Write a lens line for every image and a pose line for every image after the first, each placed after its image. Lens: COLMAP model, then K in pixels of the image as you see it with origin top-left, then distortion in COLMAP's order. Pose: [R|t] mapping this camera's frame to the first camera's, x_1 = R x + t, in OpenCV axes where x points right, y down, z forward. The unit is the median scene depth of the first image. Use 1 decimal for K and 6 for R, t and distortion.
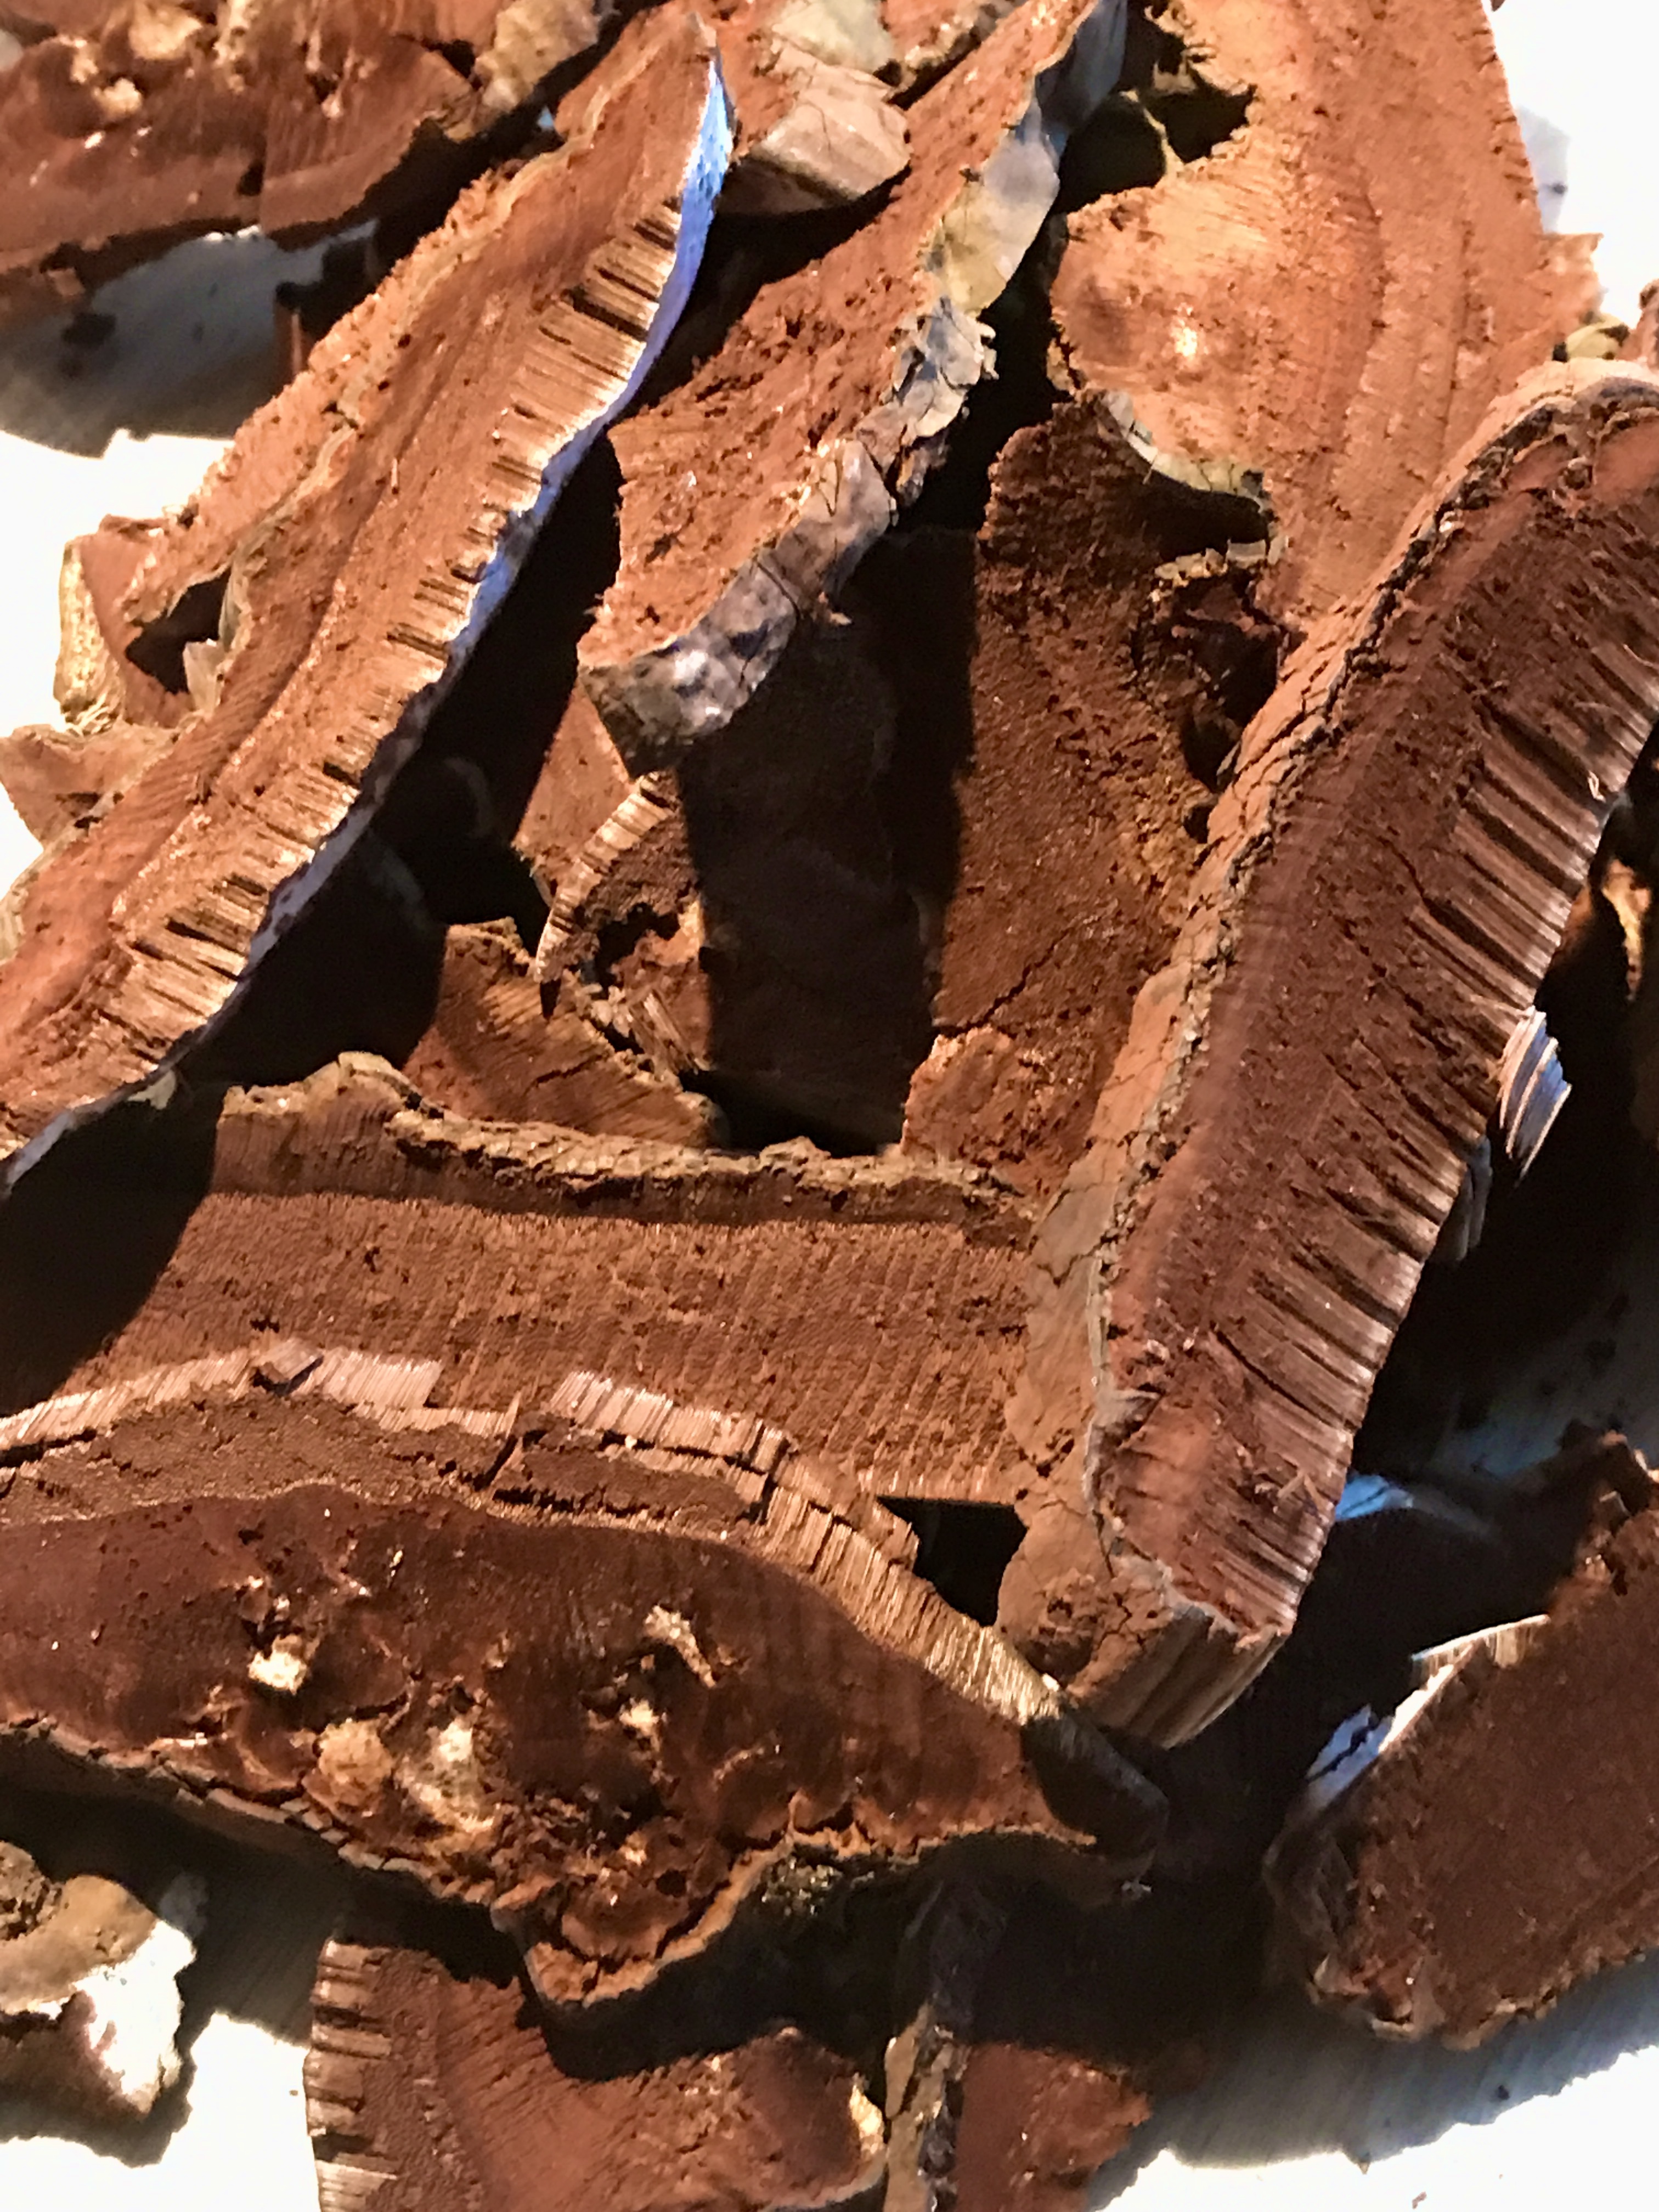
lens RADIAL K [[3673.9, 0, 829.5], [0, 3673.9, 1106.0], [0, 0, 1]] dist [0.269011, -1.427845]
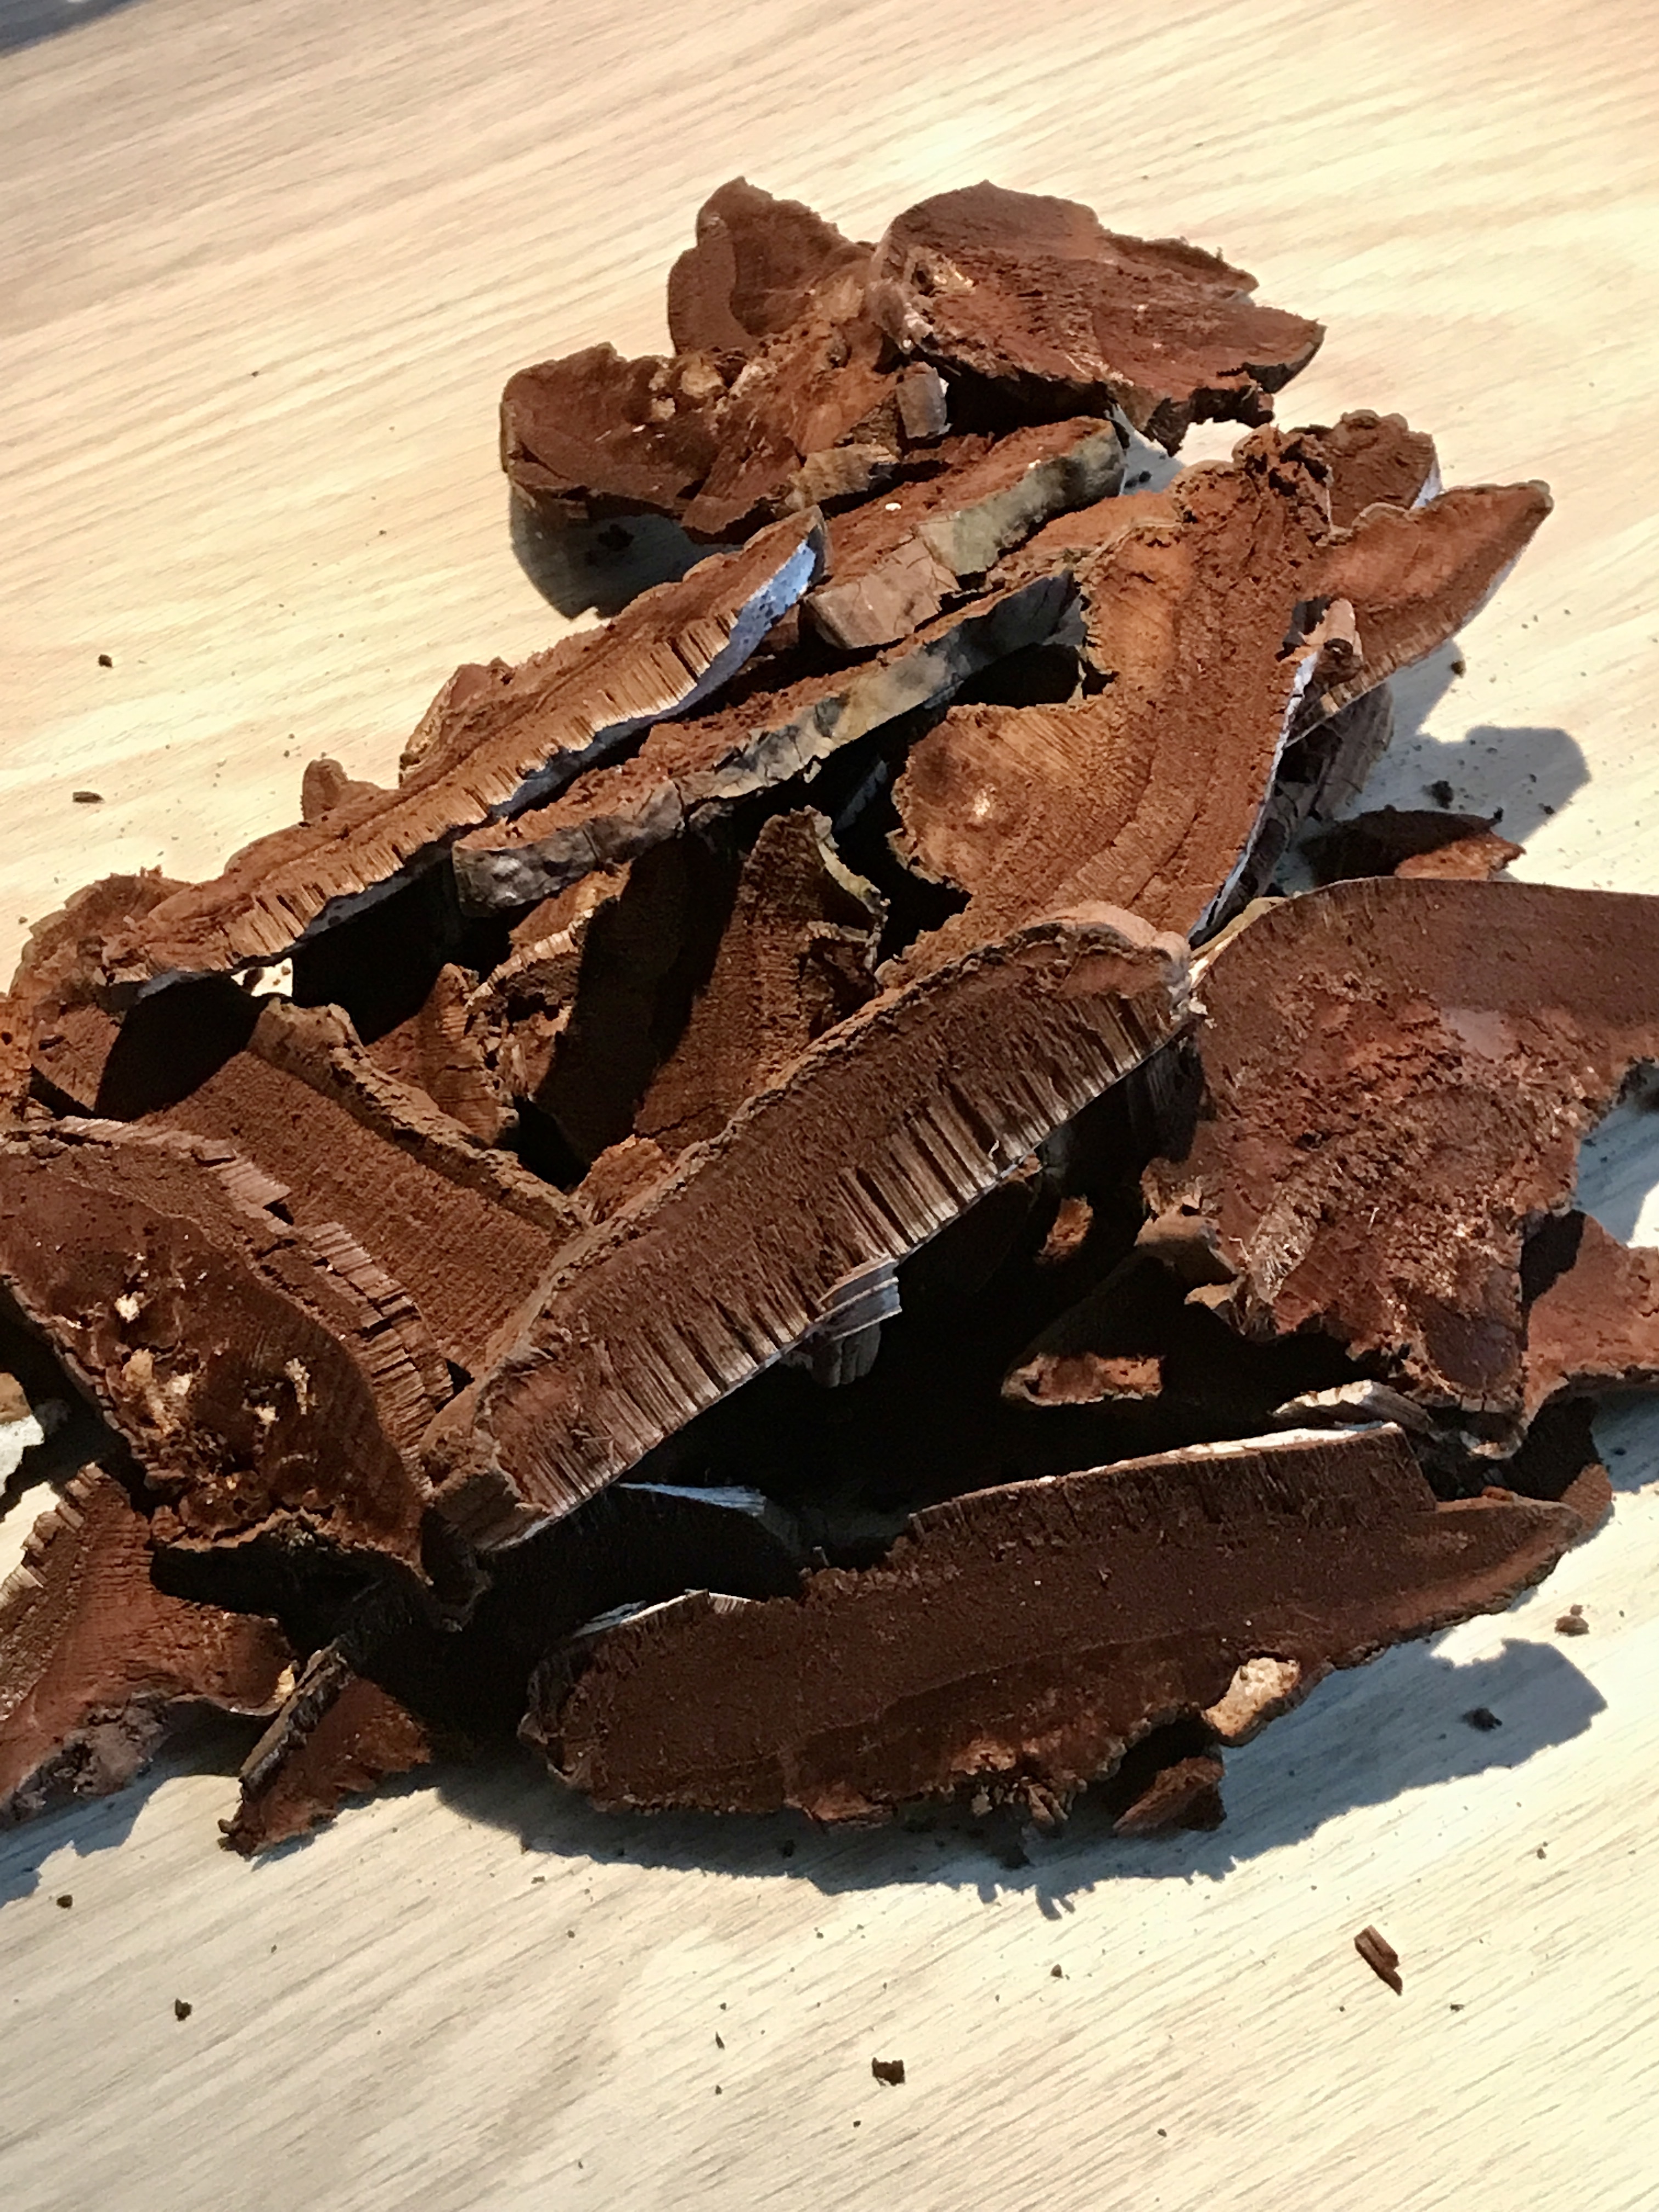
lens RADIAL K [[3673.9, 0, 829.5], [0, 3673.9, 1106.0], [0, 0, 1]] dist [0.269011, -1.427845]
pose [[0.854445, 0.397592, -0.334430, 0.680990], [-0.403448, 0.913344, 0.055061, -0.164328], [0.327342, 0.087878, 0.940811, -0.542913]]
